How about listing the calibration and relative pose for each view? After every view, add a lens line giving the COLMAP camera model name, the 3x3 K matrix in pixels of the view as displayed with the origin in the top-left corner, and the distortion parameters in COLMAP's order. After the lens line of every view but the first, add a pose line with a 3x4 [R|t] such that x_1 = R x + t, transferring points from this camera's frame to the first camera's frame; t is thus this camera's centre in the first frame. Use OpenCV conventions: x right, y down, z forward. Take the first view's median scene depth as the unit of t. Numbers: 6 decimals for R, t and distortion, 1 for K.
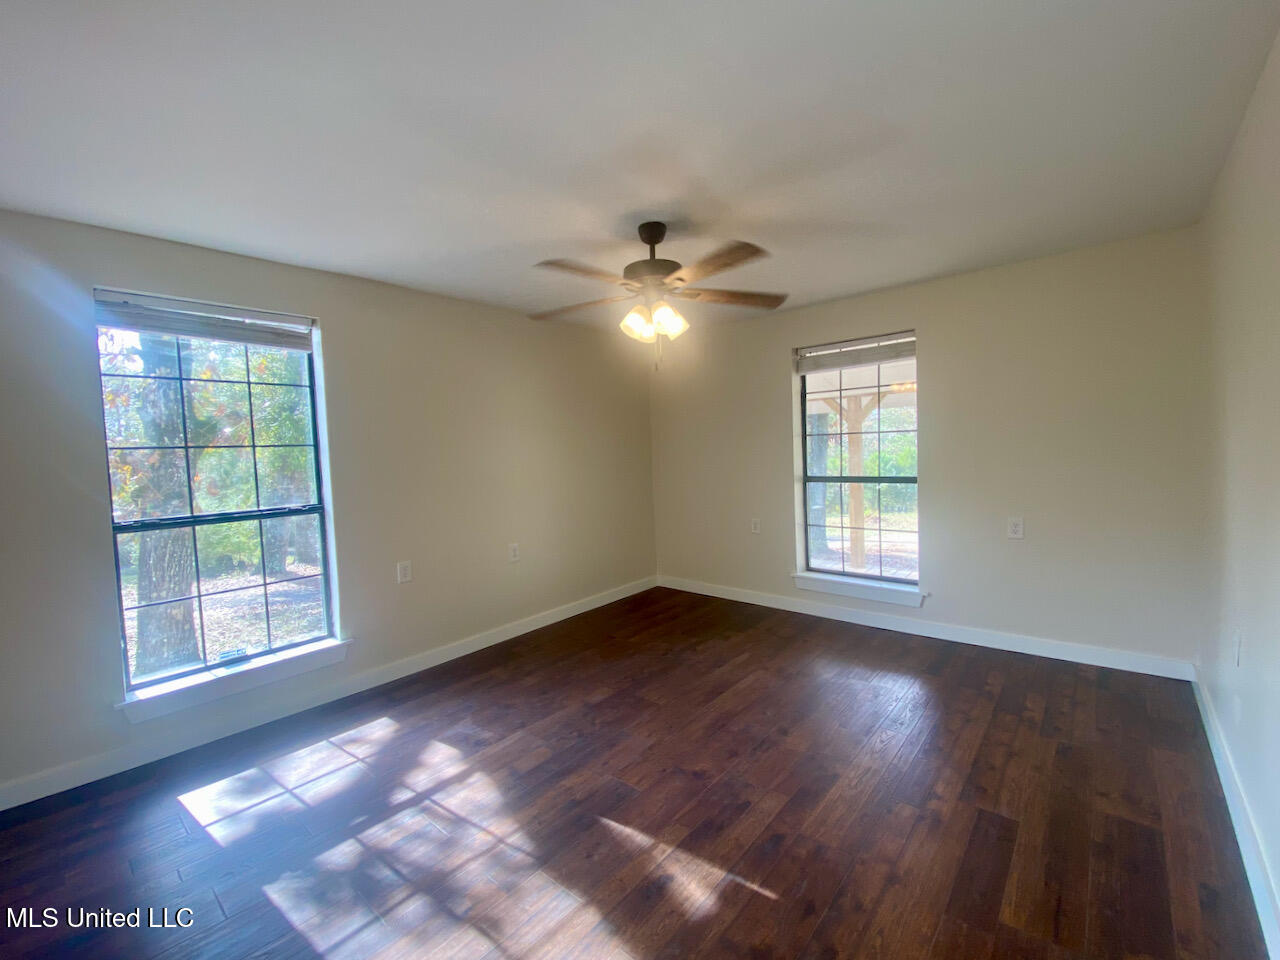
lens RADIAL K [[531.2, 0, 641.3], [0, 531.2, 475.3], [0, 0, 1]] dist [0.010077, -0.017965]
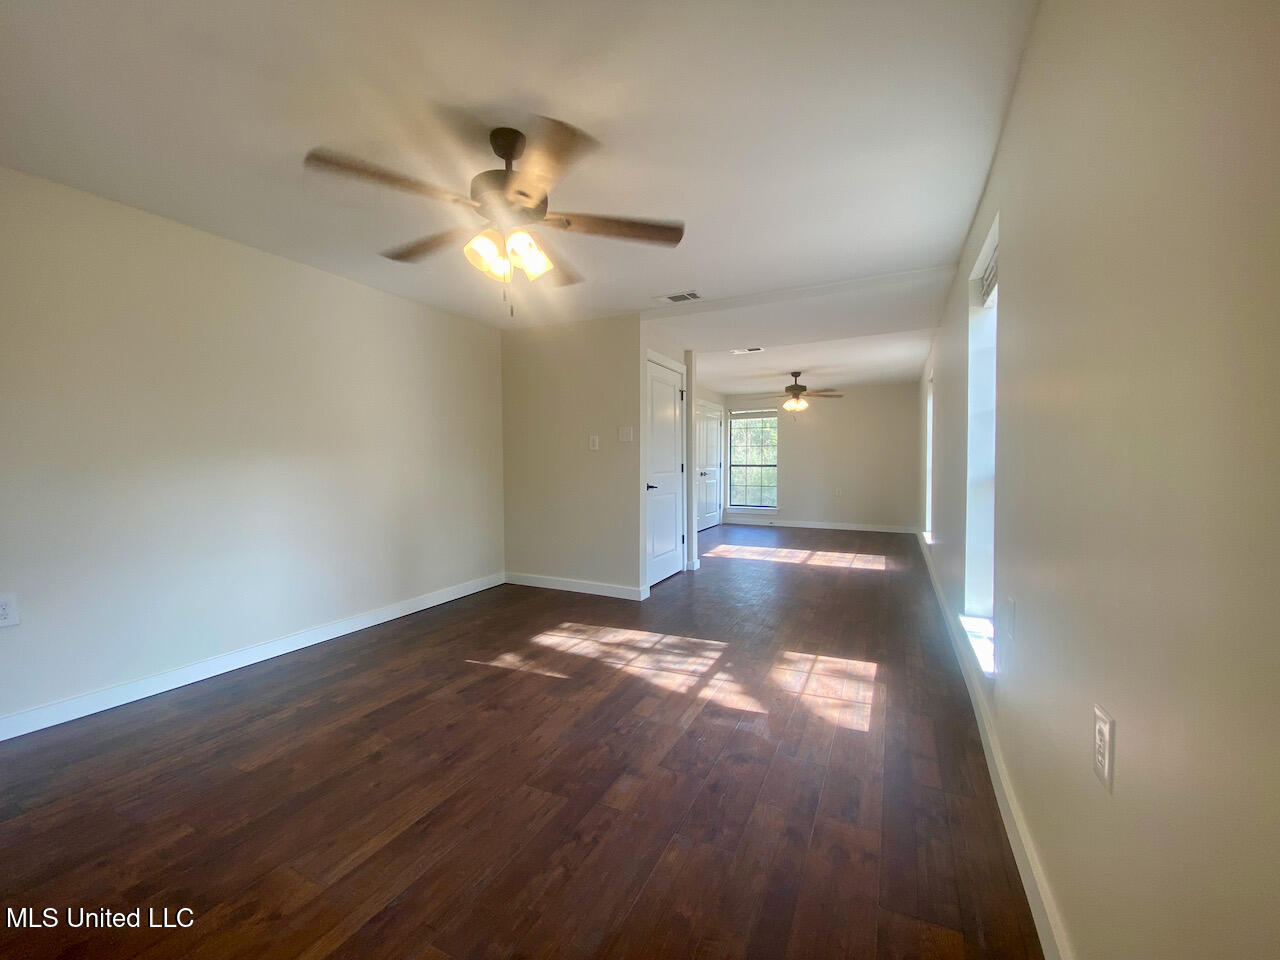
lens RADIAL K [[516.7, 0, 640.0], [0, 516.7, 480.0], [0, 0, 1]] dist [0.079396, -0.000041]
pose [[-0.967435, 0.058576, -0.246249, 0.053863], [0.037021, 0.995137, 0.091274, -0.026037], [0.250398, 0.079185, -0.964899, 2.294476]]
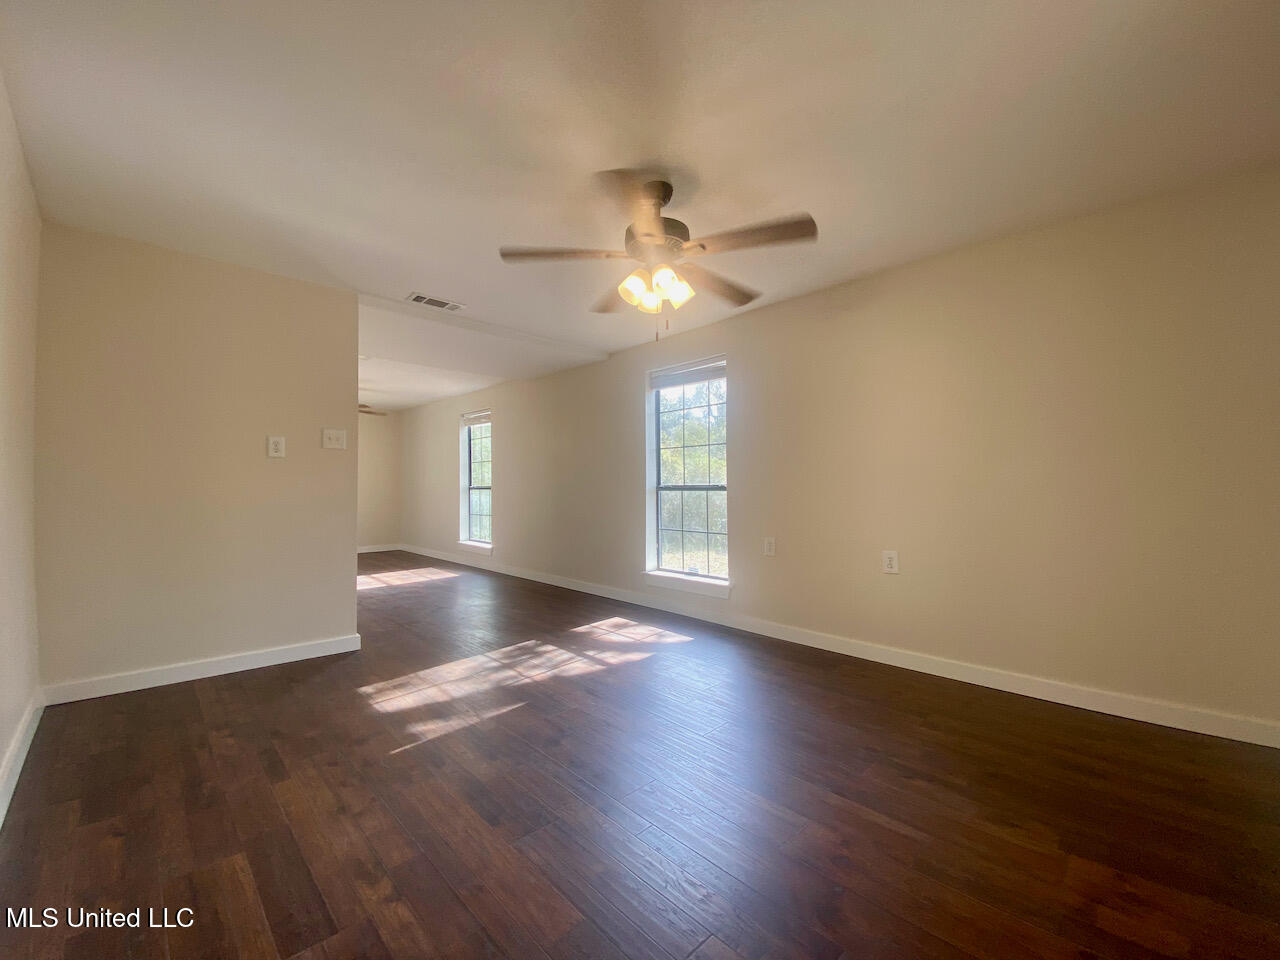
lens RADIAL K [[520.3, 0, 640.0], [0, 520.3, 480.0], [0, 0, 1]] dist [0.011179, -0.015334]
pose [[-0.085705, 0.034465, -0.995724, 1.160551], [-0.040537, 0.998453, 0.038048, 0.006579], [0.995496, 0.043625, -0.084176, 1.316992]]
